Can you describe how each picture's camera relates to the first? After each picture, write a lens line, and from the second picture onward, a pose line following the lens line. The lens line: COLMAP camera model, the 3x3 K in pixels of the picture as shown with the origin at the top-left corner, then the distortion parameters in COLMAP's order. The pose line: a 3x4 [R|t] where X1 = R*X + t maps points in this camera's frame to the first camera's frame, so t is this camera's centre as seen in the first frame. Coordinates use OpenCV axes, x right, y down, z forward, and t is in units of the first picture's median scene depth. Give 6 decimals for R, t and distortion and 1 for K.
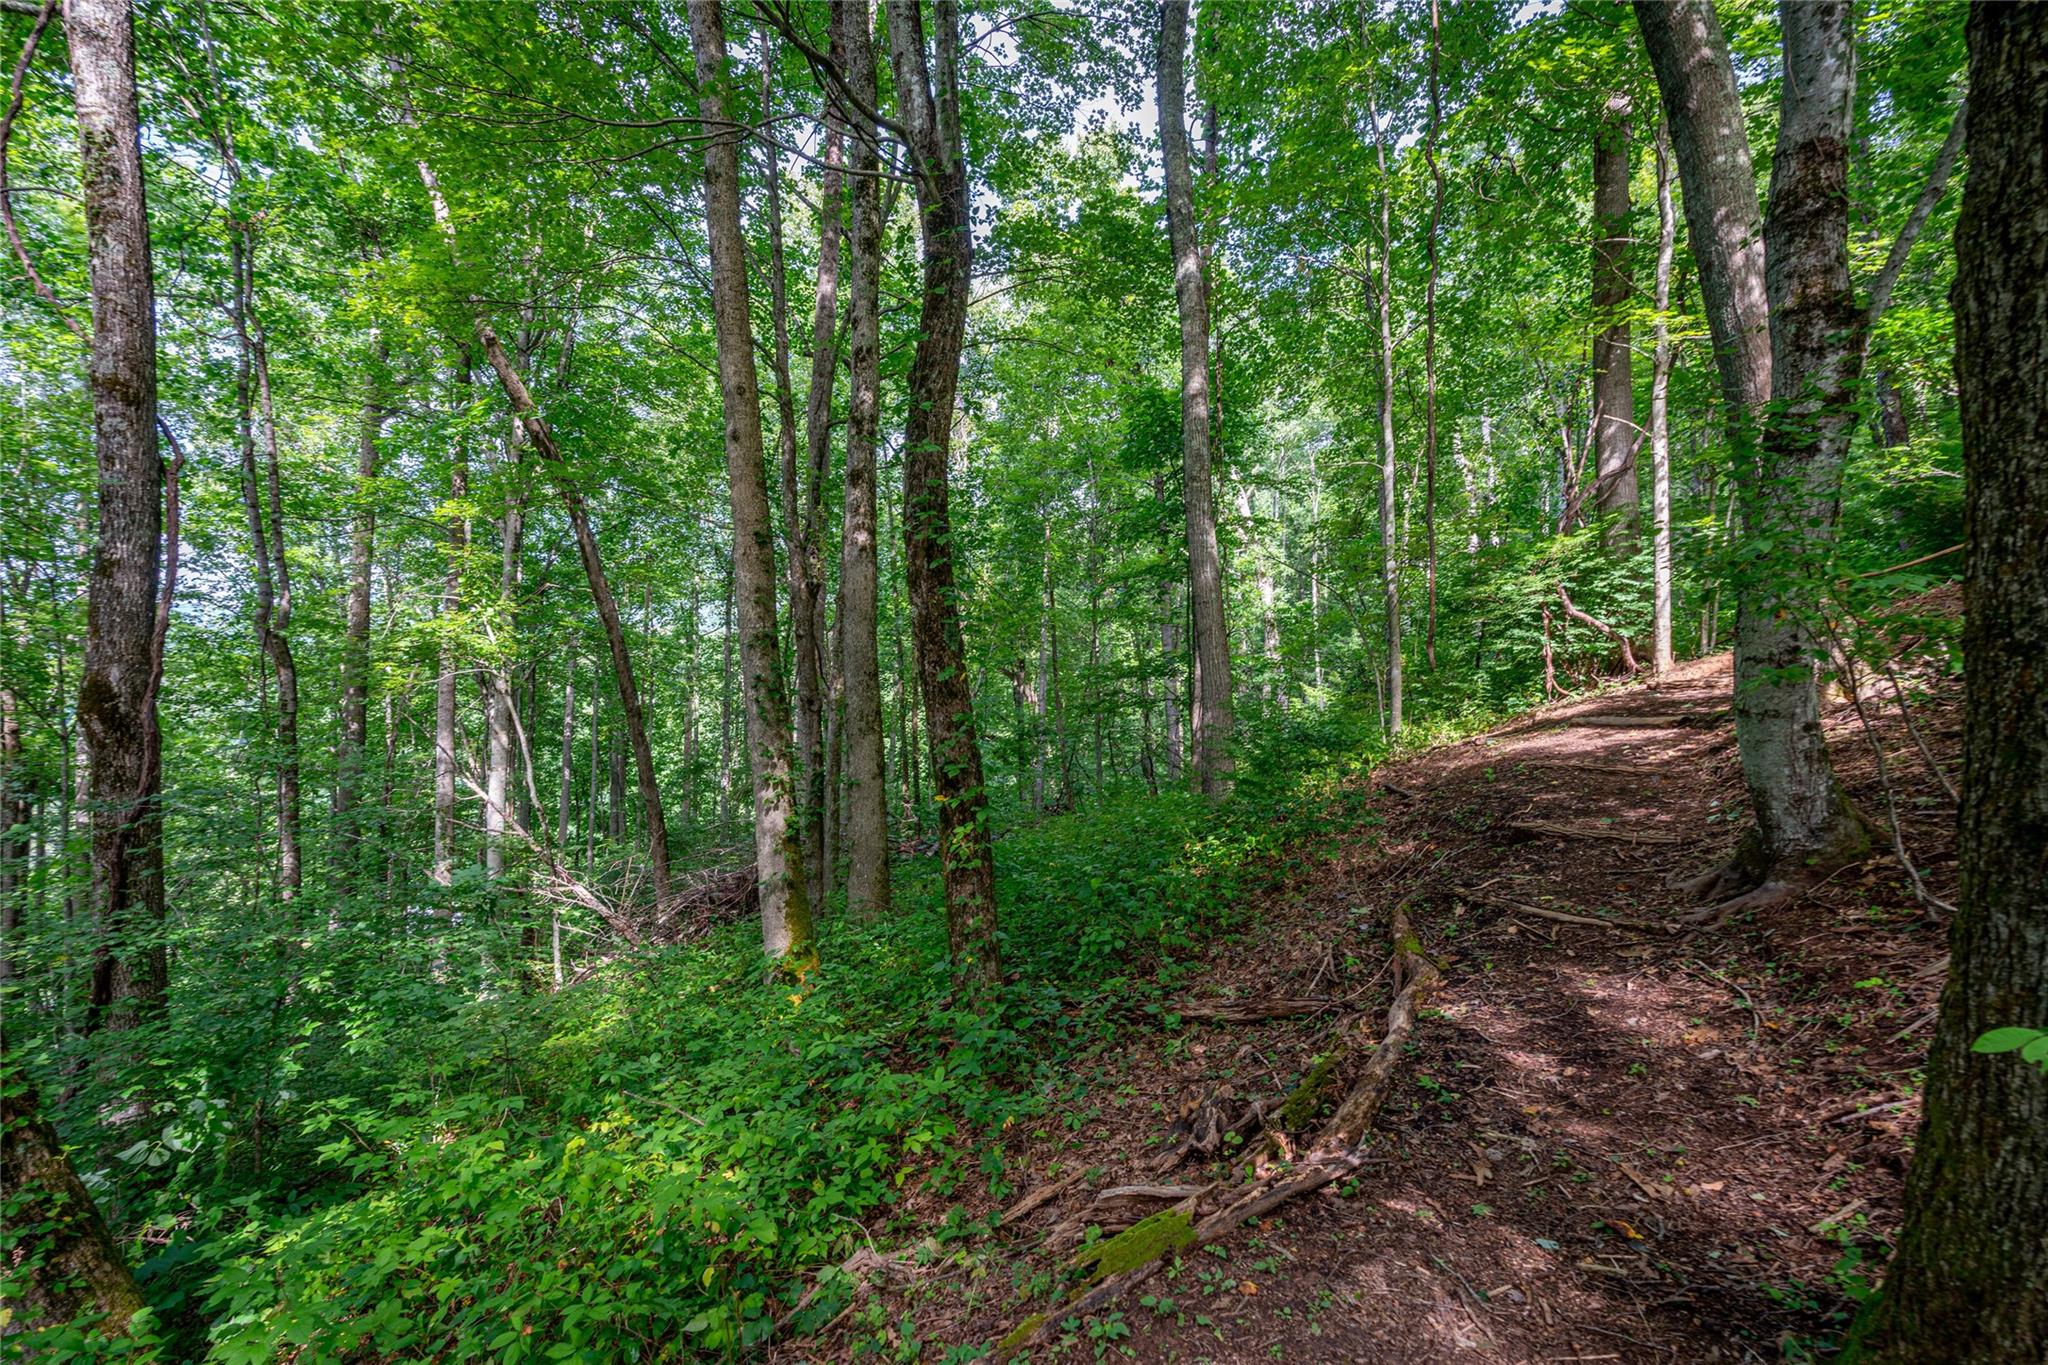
lens RADIAL K [[935.2, 0, 1016.0], [0, 935.2, 674.7], [0, 0, 1]] dist [-0.013781, 0.005979]
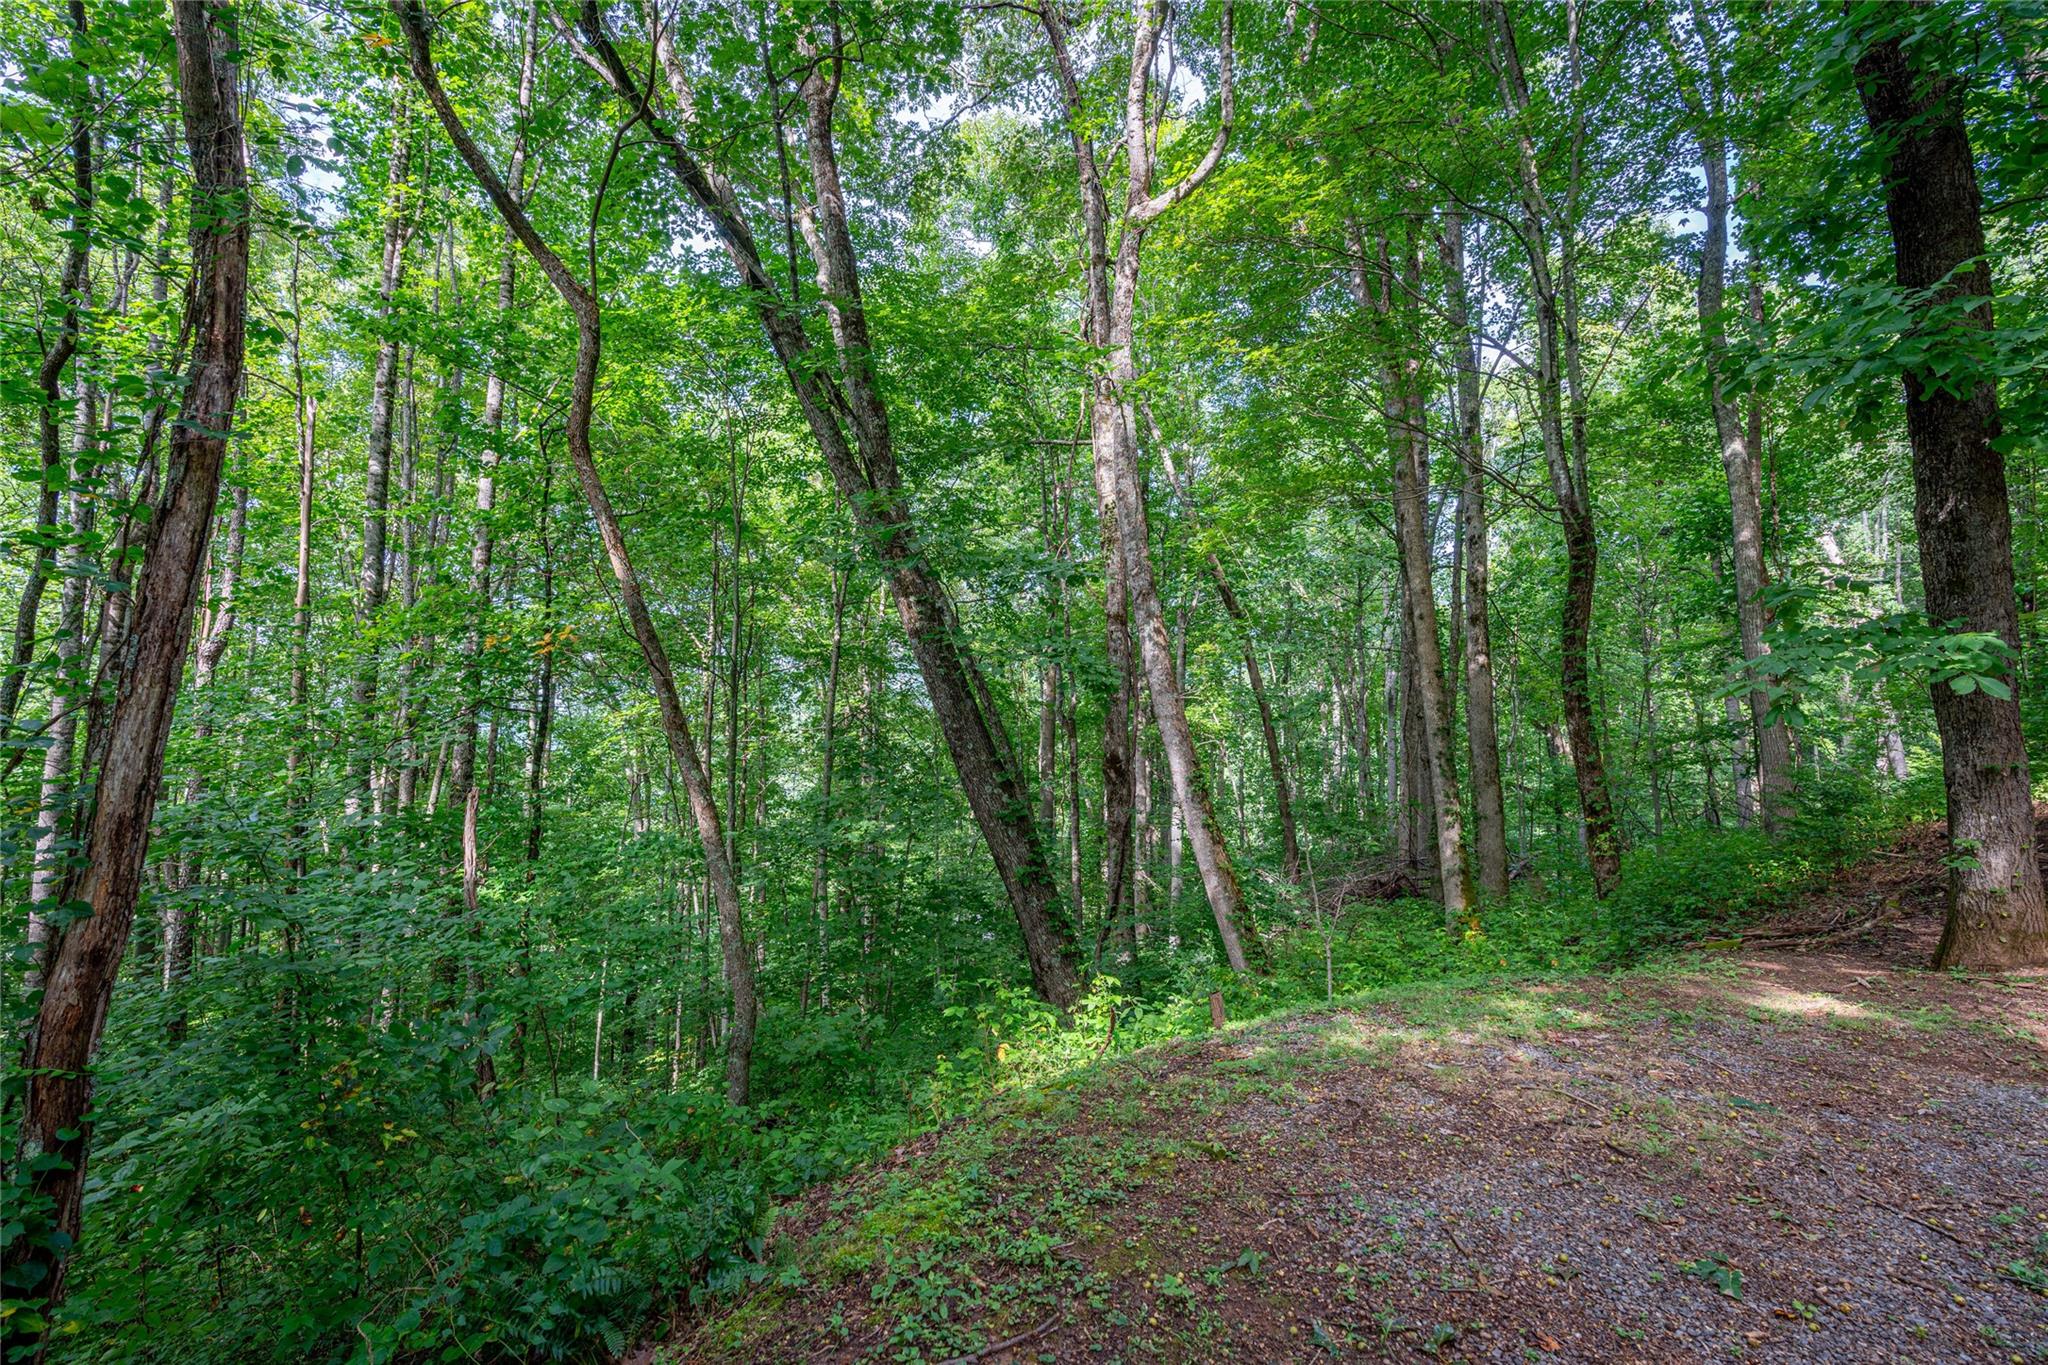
lens RADIAL K [[935.2, 0, 1004.7], [0, 935.2, 683.4], [0, 0, 1]] dist [-0.013781, 0.005979]
pose [[0.874228, -0.030500, -0.484557, -0.103525], [0.012104, 0.999084, -0.041048, -0.049860], [0.485365, 0.030020, 0.873796, -0.716318]]
